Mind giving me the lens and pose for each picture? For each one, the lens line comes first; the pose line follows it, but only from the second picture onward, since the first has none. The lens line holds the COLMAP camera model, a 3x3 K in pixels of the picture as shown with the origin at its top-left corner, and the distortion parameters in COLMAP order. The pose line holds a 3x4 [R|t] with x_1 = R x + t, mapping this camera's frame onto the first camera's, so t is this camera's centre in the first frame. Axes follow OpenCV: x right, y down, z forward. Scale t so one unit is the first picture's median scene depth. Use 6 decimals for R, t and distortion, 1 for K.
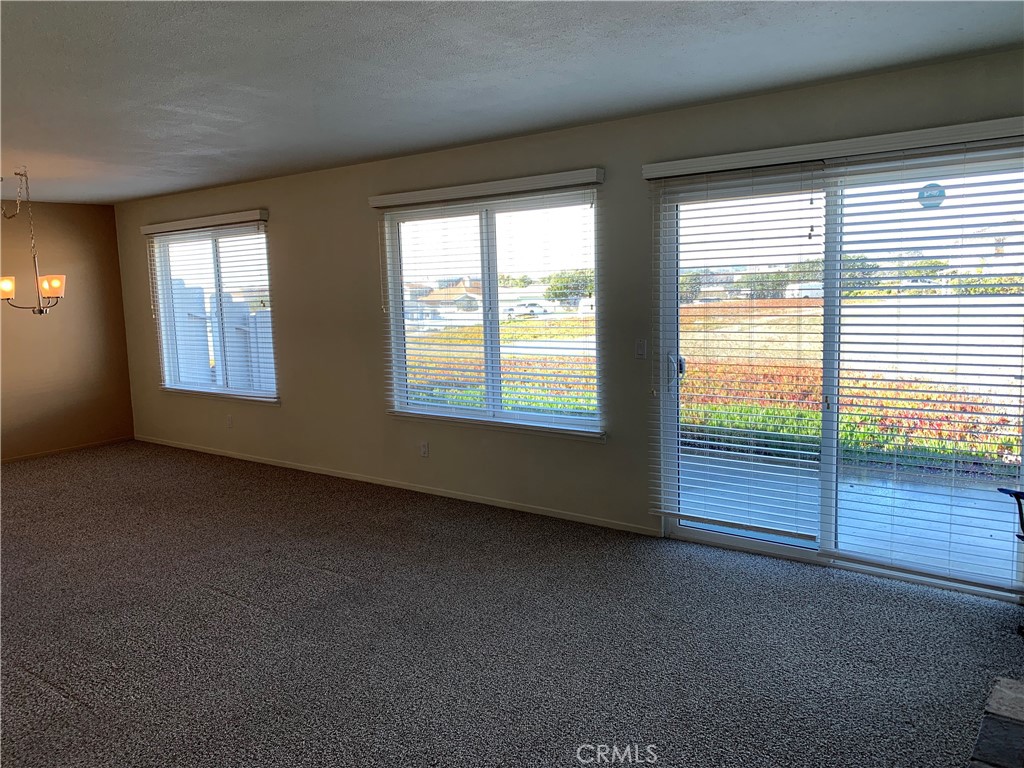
lens RADIAL K [[769.7, 0, 496.3], [0, 769.7, 379.9], [0, 0, 1]] dist [0.119277, -0.212754]
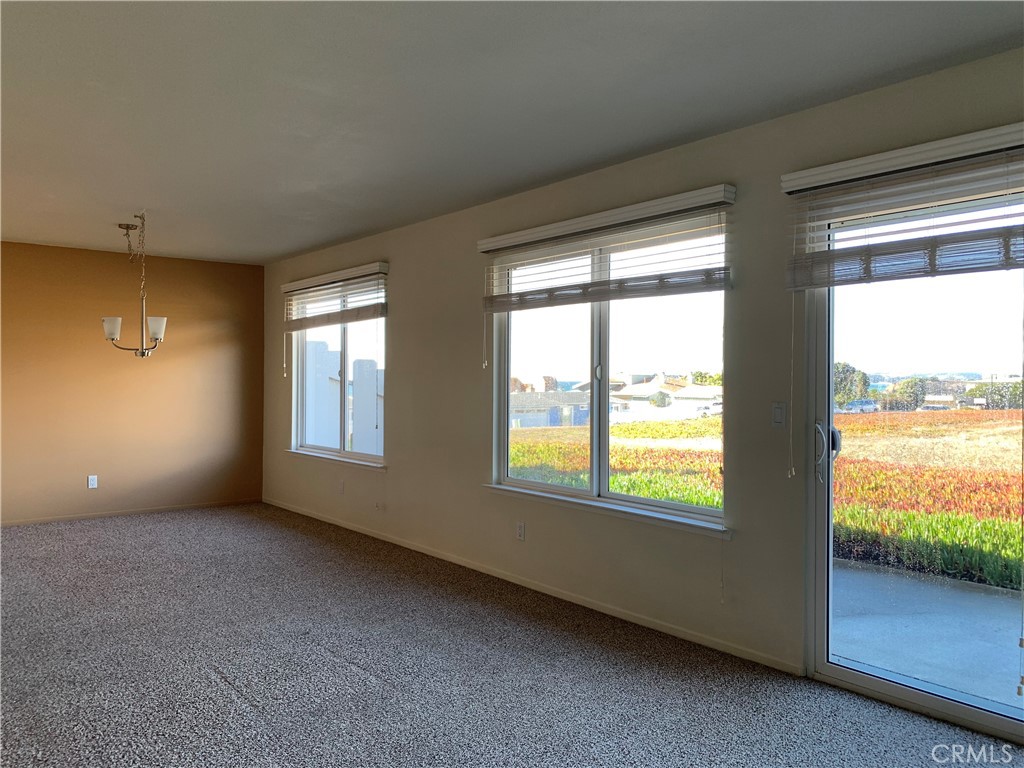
lens RADIAL K [[773.3, 0, 512.0], [0, 773.3, 384.0], [0, 0, 1]] dist [0.048382, -0.064200]
pose [[0.971891, 0.039987, -0.232011, 0.079890], [-0.067150, 0.991618, -0.110387, 0.022754], [0.225652, 0.122864, 0.966429, 0.151057]]
